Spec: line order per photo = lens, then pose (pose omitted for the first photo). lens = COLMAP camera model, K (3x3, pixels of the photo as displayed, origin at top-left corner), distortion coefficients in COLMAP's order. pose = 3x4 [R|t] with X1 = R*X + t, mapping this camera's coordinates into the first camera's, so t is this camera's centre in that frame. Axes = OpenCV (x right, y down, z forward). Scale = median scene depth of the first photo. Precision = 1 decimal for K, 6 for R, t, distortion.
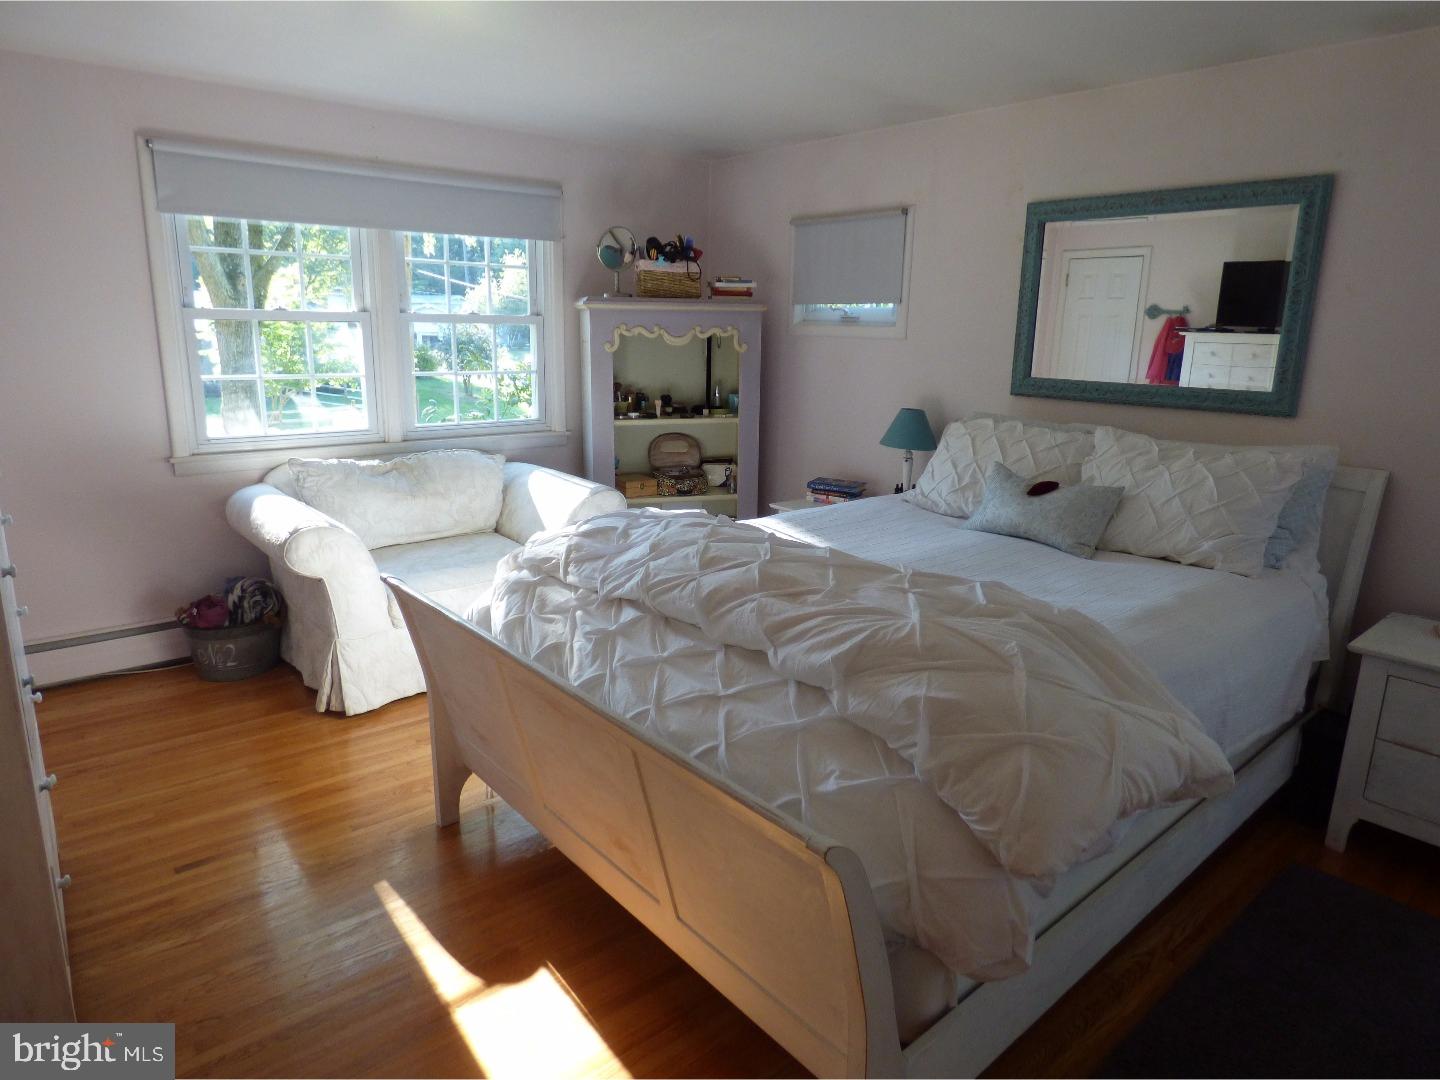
lens RADIAL K [[880.3, 0, 720.2], [0, 880.3, 541.5], [0, 0, 1]] dist [0.003793, -0.018673]
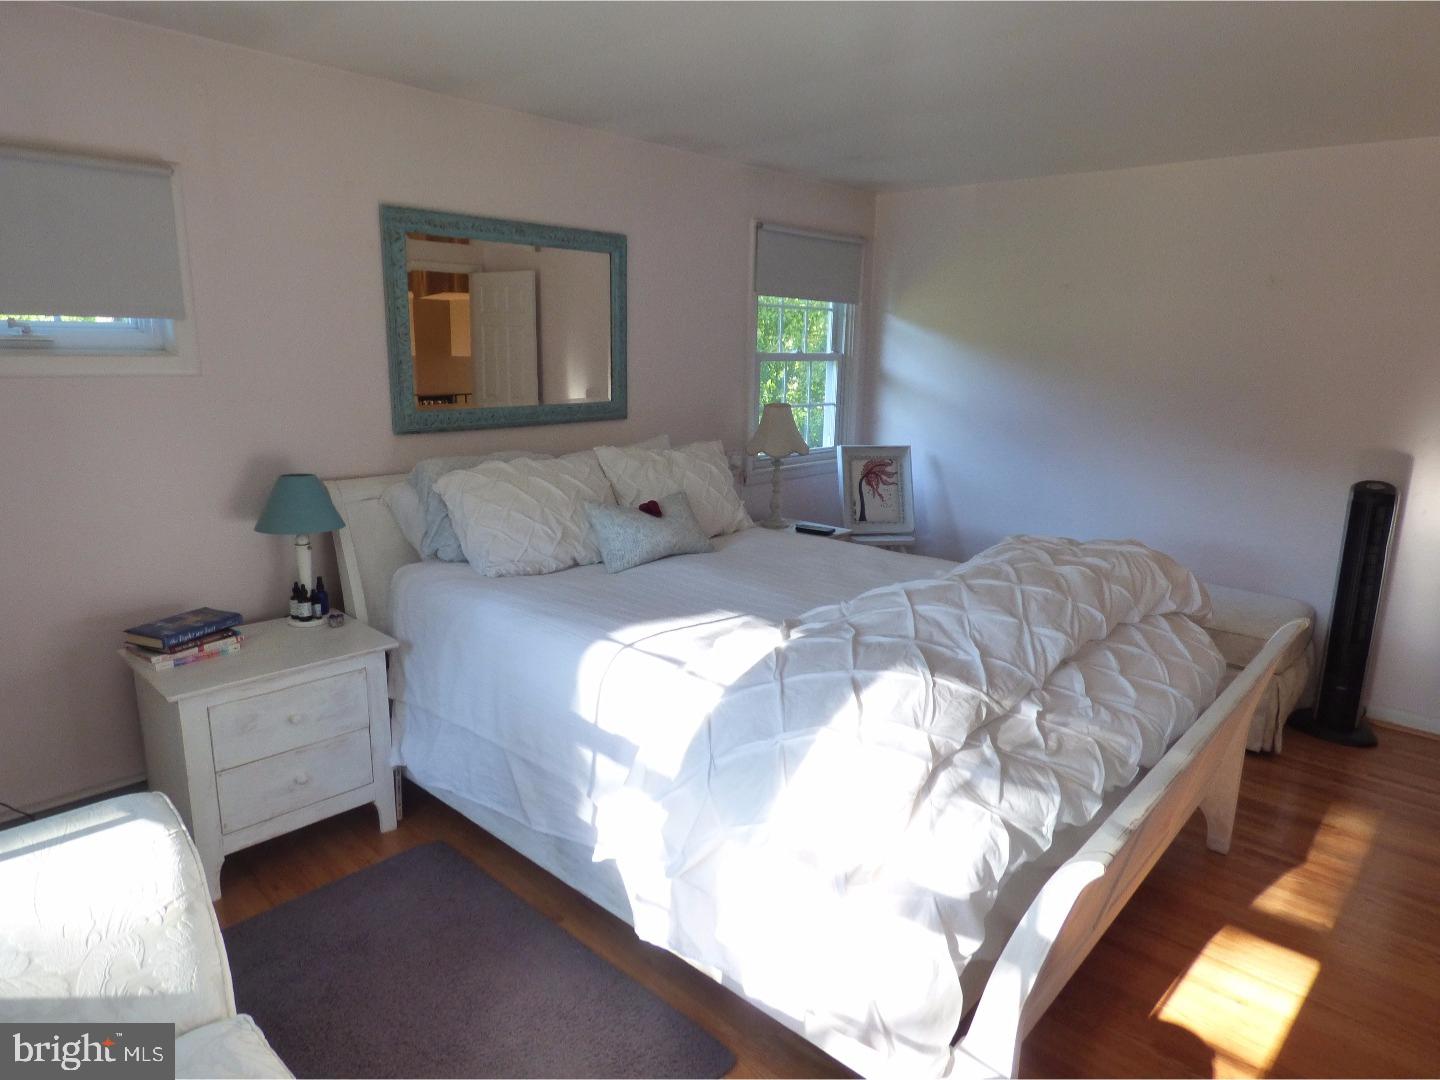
lens RADIAL K [[880.3, 0, 720.2], [0, 880.3, 541.5], [0, 0, 1]] dist [0.003793, -0.018673]
pose [[-0.130928, -0.240019, 0.961899, -0.633392], [0.213461, 0.940668, 0.263777, -0.265303], [-0.968139, 0.239864, -0.071925, 0.926825]]
